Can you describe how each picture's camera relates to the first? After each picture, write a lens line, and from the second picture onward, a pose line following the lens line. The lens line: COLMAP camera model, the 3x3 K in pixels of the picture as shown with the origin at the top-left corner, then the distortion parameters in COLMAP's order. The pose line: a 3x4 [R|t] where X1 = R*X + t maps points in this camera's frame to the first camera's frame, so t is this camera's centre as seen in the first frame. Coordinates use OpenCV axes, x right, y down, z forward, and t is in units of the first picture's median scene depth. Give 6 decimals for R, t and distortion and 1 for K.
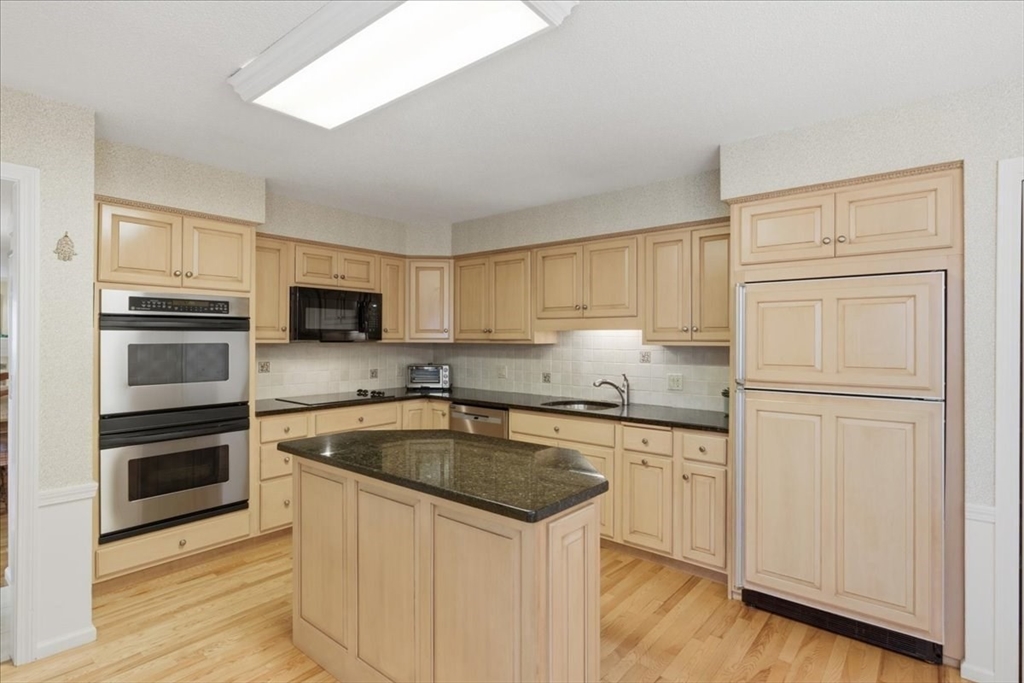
lens RADIAL K [[531.3, 0, 512.0], [0, 531.3, 341.5], [0, 0, 1]] dist [0.002118, 0.000350]
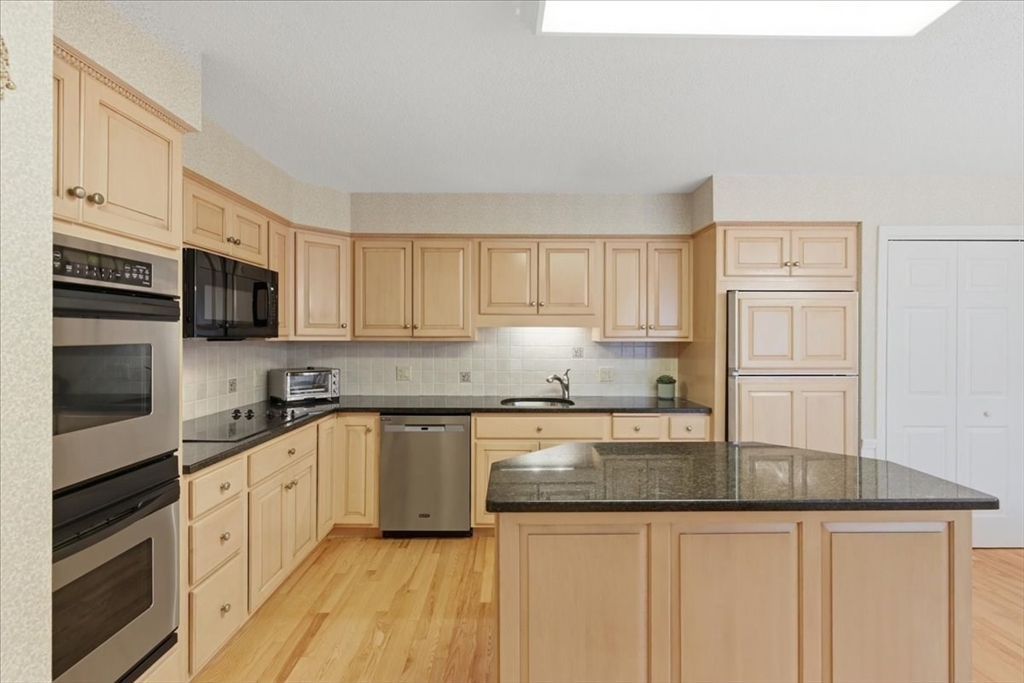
lens RADIAL K [[475.5, 0, 512.0], [0, 475.5, 341.5], [0, 0, 1]] dist [0.001525, 0.000301]
pose [[0.751291, -0.008026, 0.659922, -0.468582], [0.003619, 0.999961, 0.008041, -0.001354], [-0.659961, -0.003653, 0.751291, 0.339732]]
